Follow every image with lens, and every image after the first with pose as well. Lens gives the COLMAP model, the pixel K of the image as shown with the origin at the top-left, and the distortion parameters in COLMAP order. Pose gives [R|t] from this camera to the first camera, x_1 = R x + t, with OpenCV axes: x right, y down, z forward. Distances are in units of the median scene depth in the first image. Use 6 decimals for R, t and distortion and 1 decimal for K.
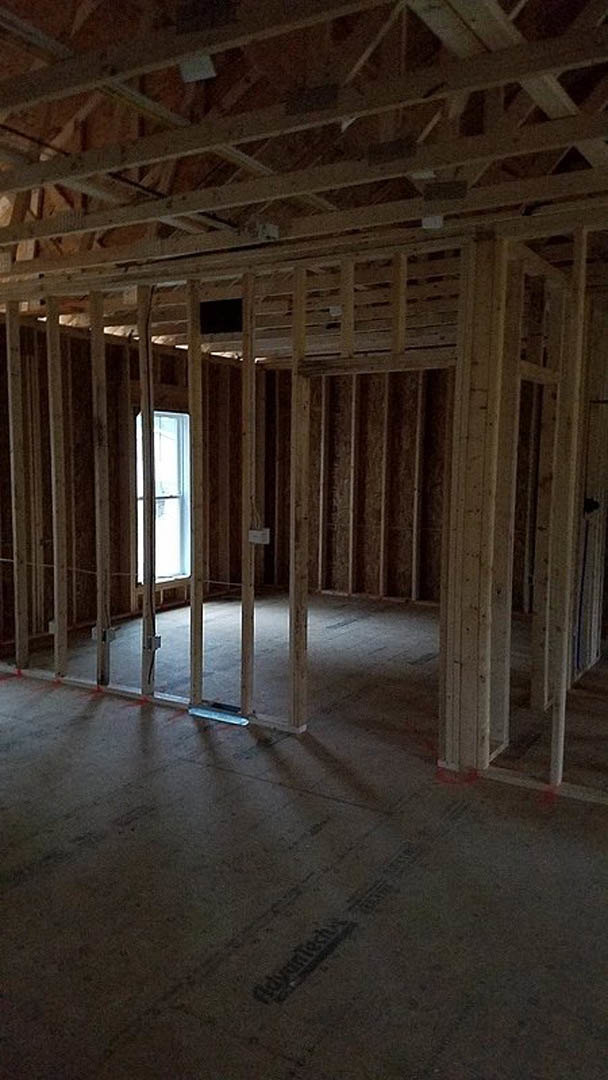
lens RADIAL K [[813.4, 0, 304.0], [0, 813.4, 540.0], [0, 0, 1]] dist [0.167120, -0.001226]
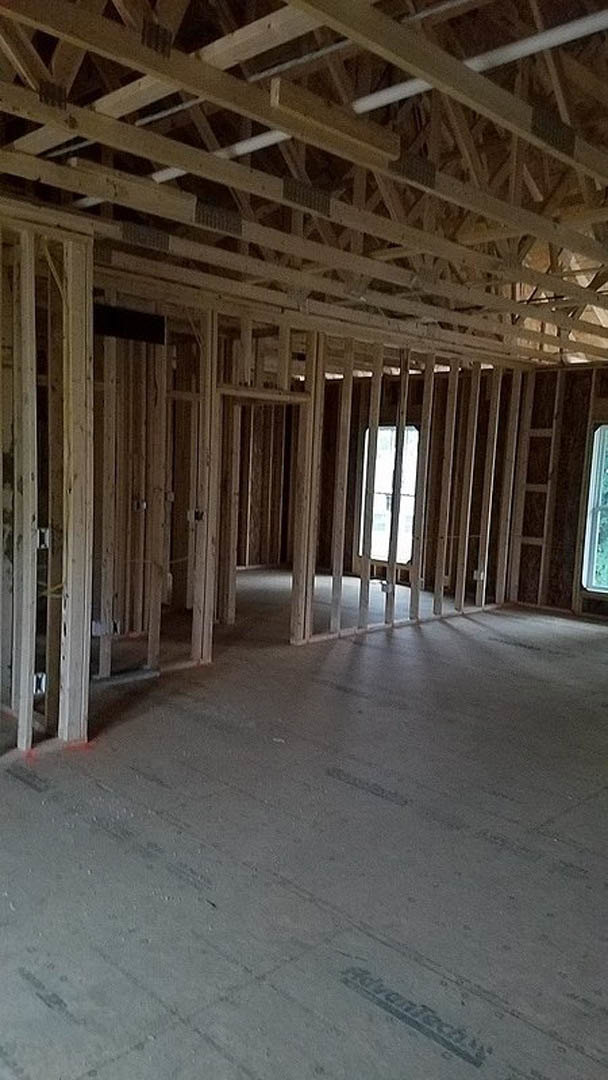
lens RADIAL K [[813.4, 0, 304.0], [0, 813.4, 540.0], [0, 0, 1]] dist [0.167120, -0.001226]
pose [[-0.194275, 0.088096, -0.976983, 1.154842], [-0.146132, 0.982247, 0.117630, -0.109776], [0.970001, 0.165621, -0.177953, 1.121136]]
